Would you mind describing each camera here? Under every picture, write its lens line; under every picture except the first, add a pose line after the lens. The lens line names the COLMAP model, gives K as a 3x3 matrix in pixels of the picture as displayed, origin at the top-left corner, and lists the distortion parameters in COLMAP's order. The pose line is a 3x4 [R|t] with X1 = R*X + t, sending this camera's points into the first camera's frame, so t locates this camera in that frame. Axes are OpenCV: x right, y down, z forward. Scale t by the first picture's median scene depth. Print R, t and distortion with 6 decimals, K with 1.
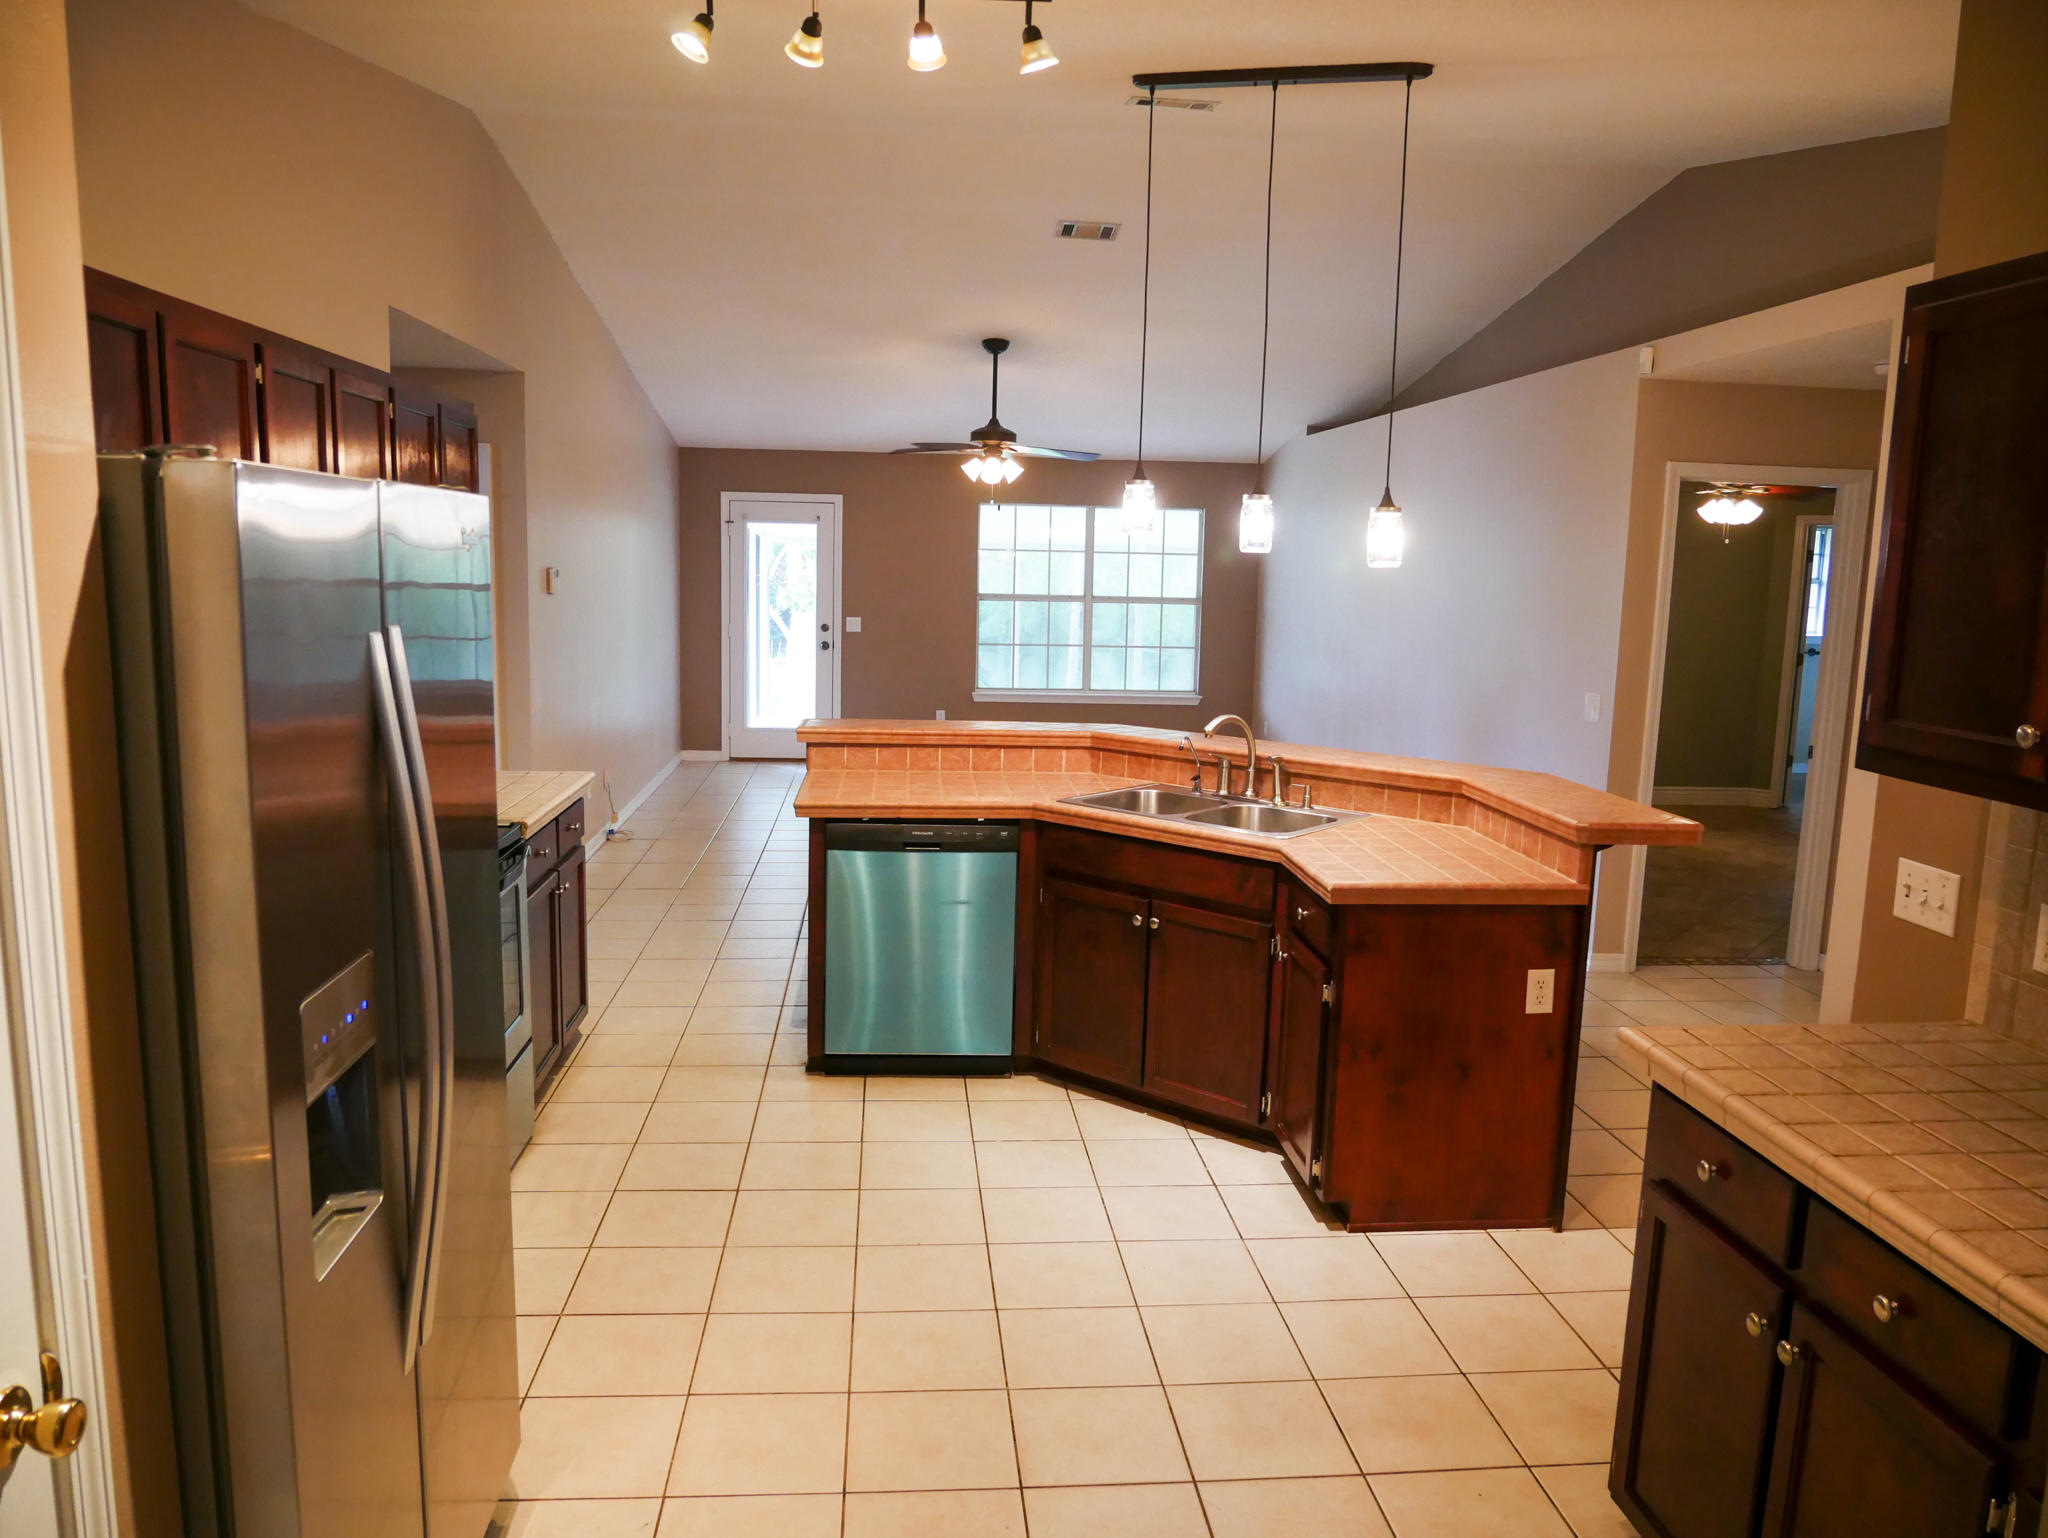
lens RADIAL K [[1450.6, 0, 1023.1], [0, 1450.6, 776.2], [0, 0, 1]] dist [-0.051816, 0.017790]
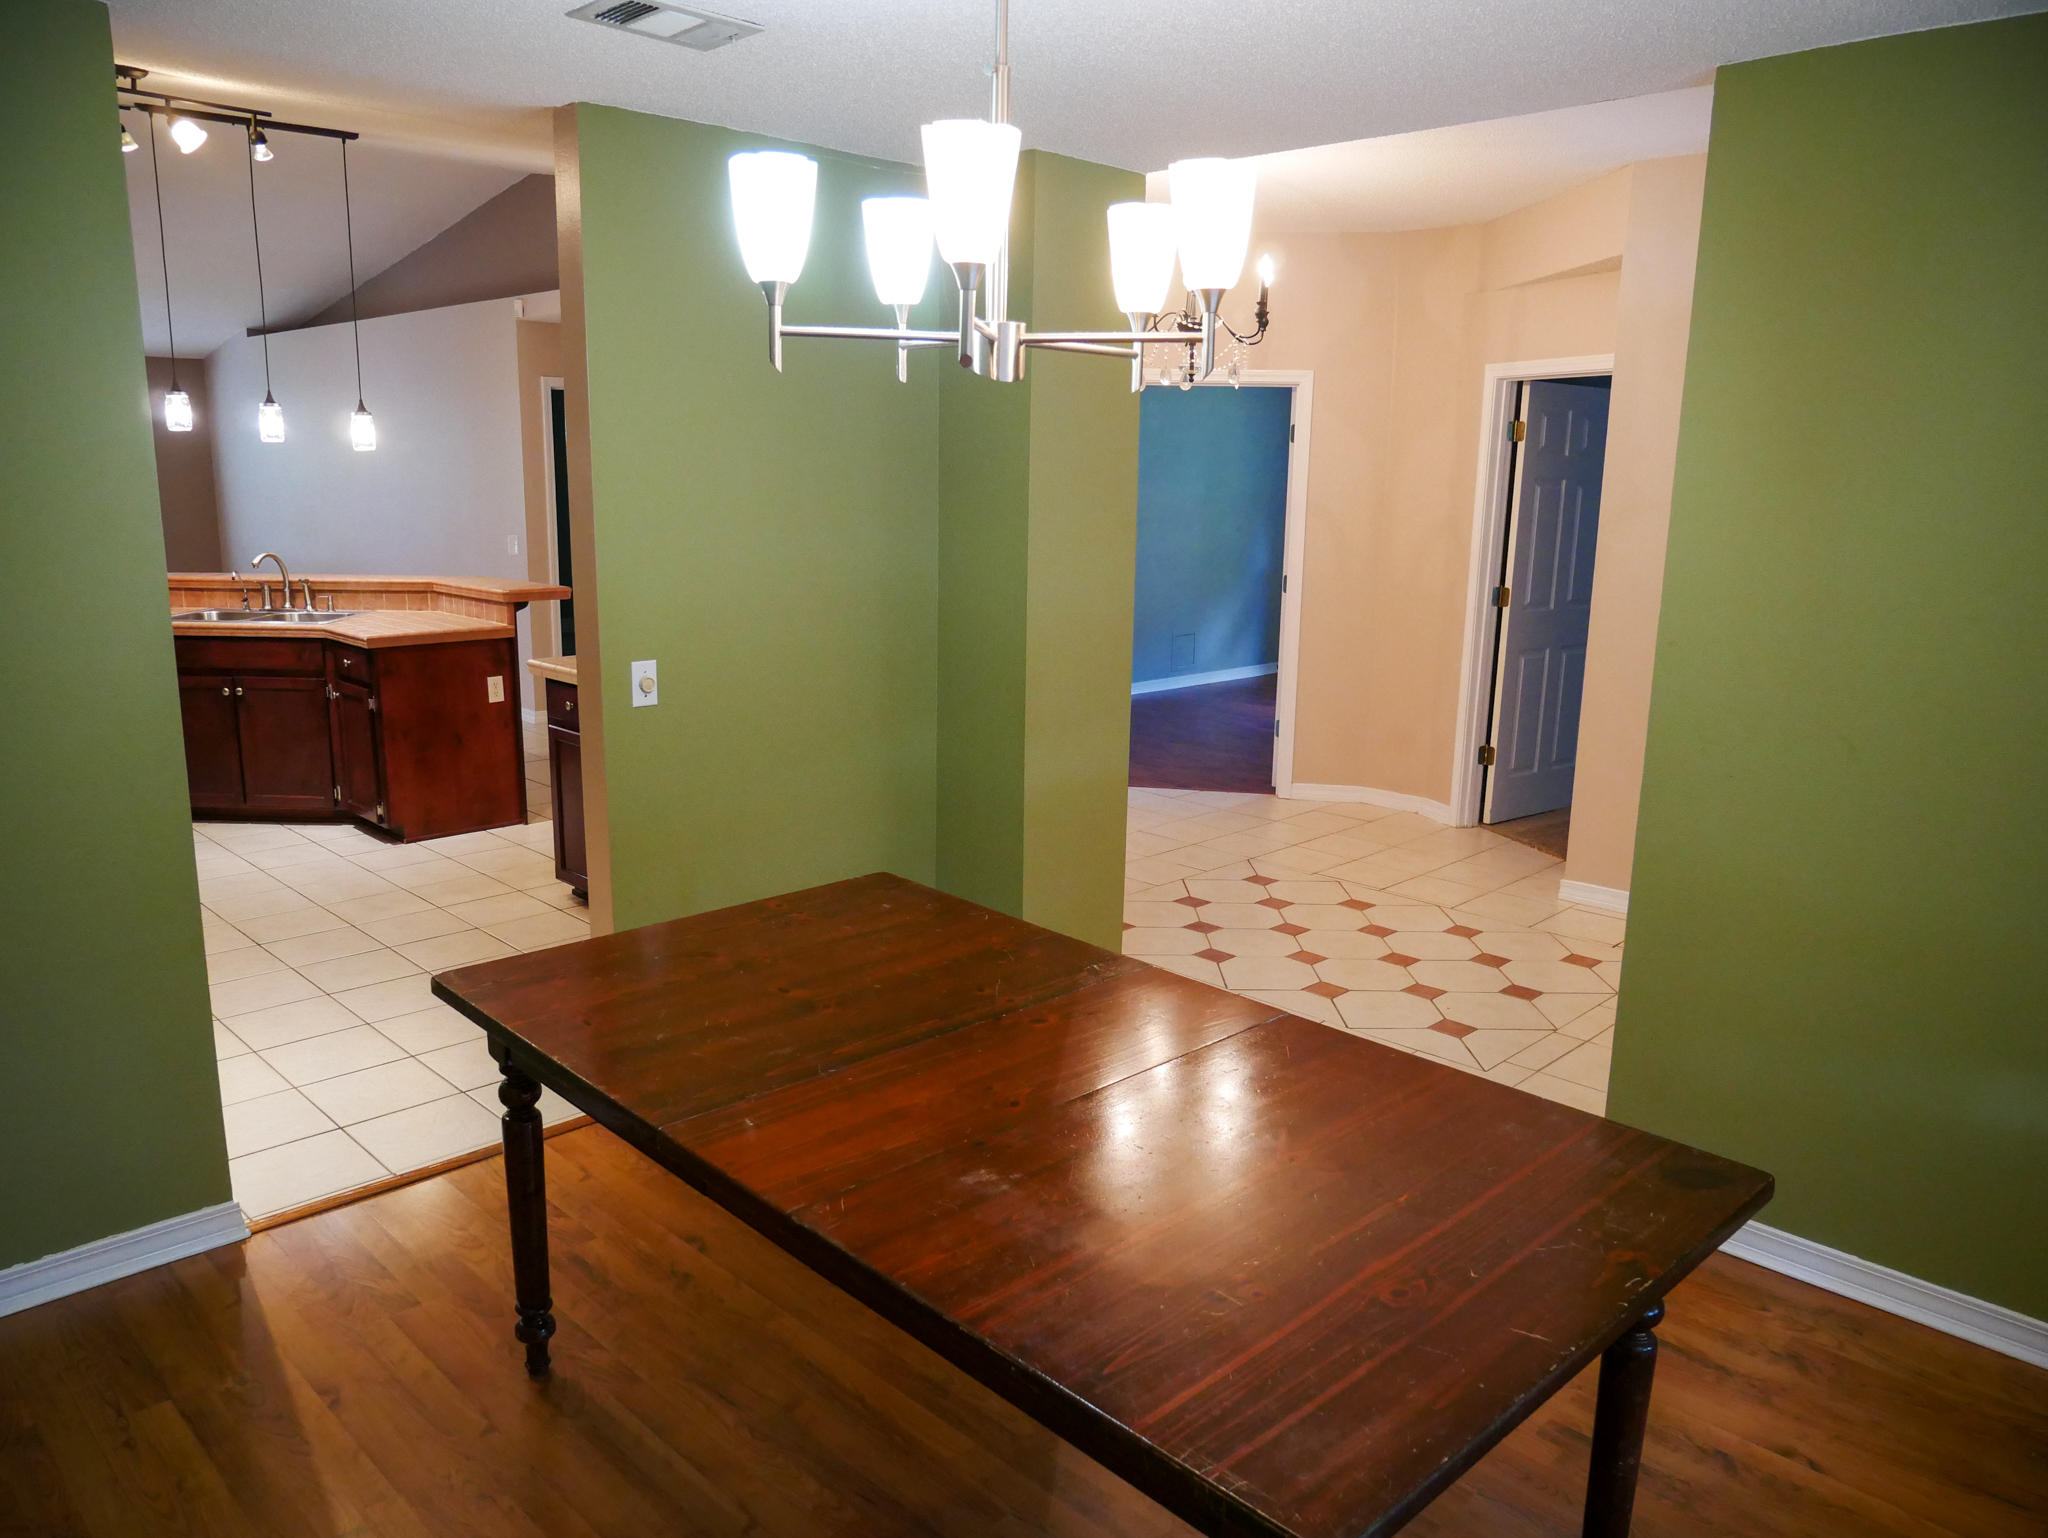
lens RADIAL K [[1450.6, 0, 1032.2], [0, 1450.6, 779.8], [0, 0, 1]] dist [-0.051816, 0.017790]
pose [[0.760424, -0.149145, 0.632069, -0.213931], [0.097388, 0.988454, 0.116074, 0.090556], [-0.642083, -0.026709, 0.766170, -0.608759]]
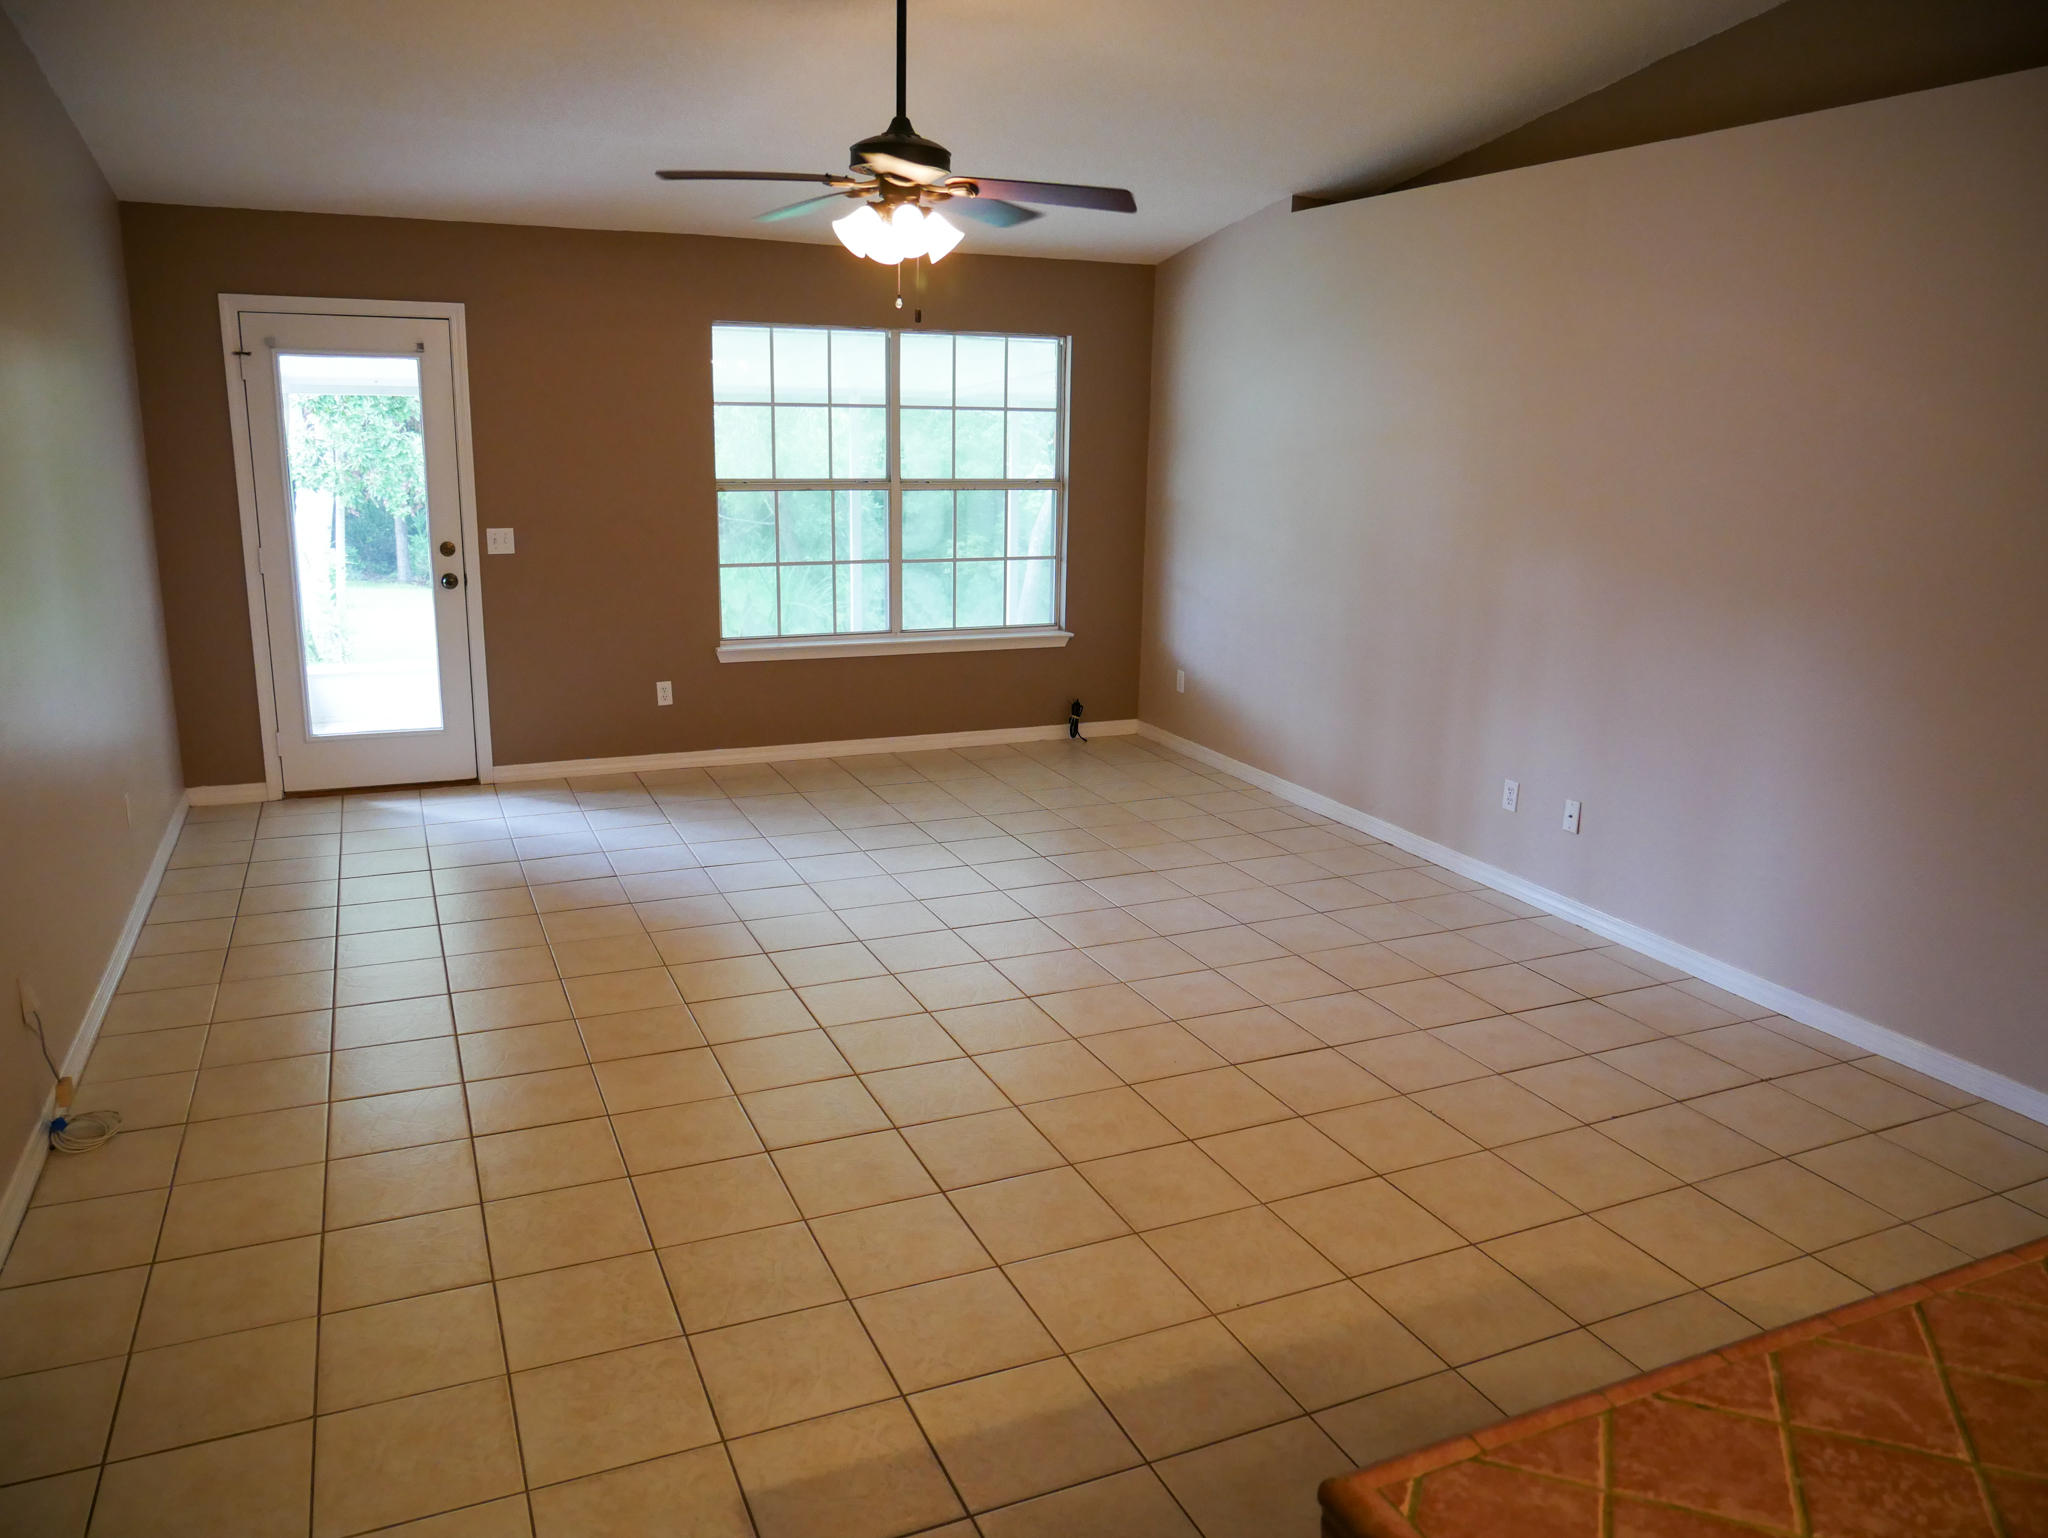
lens RADIAL K [[1450.6, 0, 1025.7], [0, 1450.6, 782.8], [0, 0, 1]] dist [-0.051816, 0.017790]
pose [[0.945835, -0.083505, 0.313724, -0.261451], [0.050731, 0.992499, 0.111230, -0.154636], [-0.320659, -0.089290, 0.942977, 0.974878]]
